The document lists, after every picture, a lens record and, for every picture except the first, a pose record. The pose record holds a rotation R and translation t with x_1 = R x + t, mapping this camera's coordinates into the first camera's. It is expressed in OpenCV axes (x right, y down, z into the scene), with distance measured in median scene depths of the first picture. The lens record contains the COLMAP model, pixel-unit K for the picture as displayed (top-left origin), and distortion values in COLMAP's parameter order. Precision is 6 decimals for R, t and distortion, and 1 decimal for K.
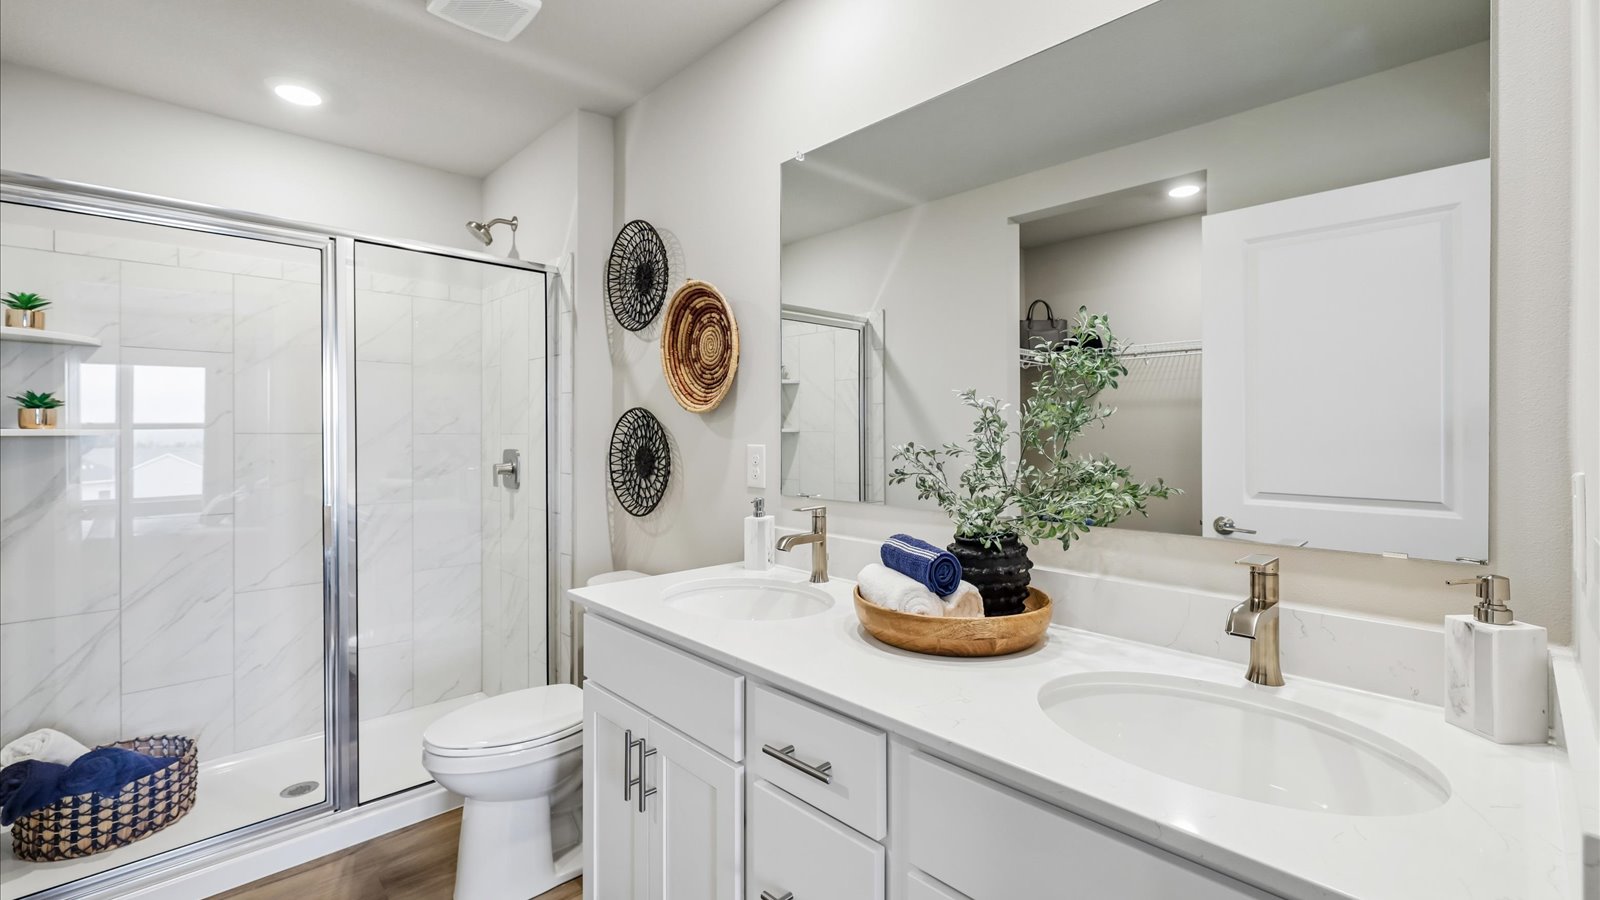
lens RADIAL K [[641.6, 0, 785.1], [0, 641.6, 450.1], [0, 0, 1]] dist [0.001113, 0.000061]
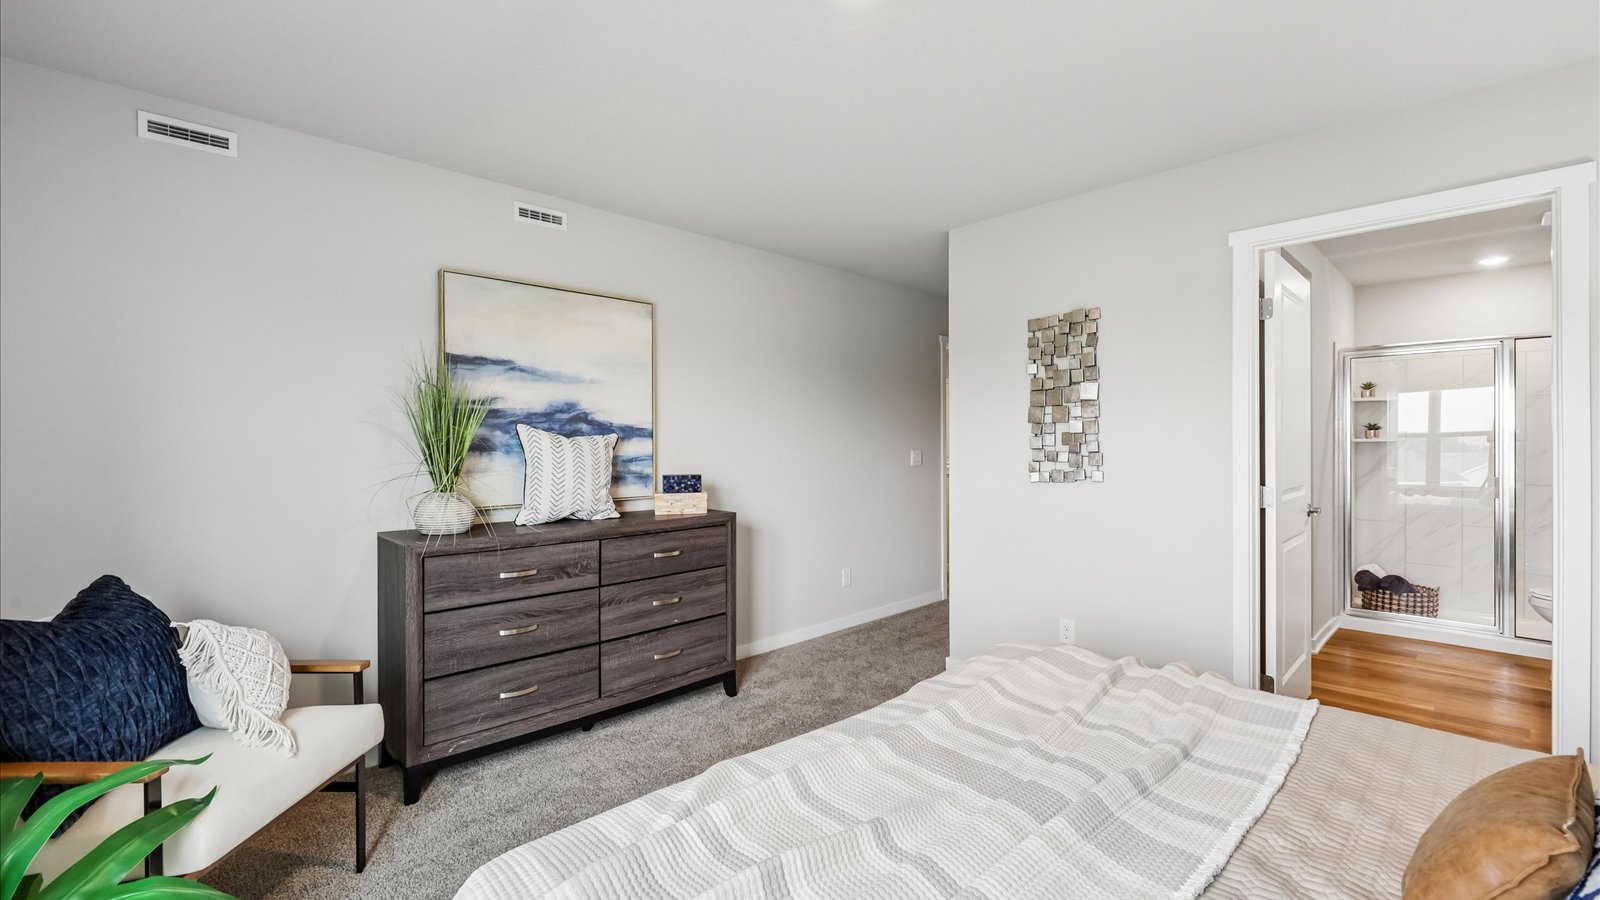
lens RADIAL K [[641.6, 0, 785.1], [0, 641.6, 450.1], [0, 0, 1]] dist [0.001113, 0.000061]
pose [[-0.043241, 0.000774, -0.999064, 1.238225], [-0.008910, 0.999960, 0.001160, 0.023507], [0.999025, 0.008952, -0.043233, -1.011774]]
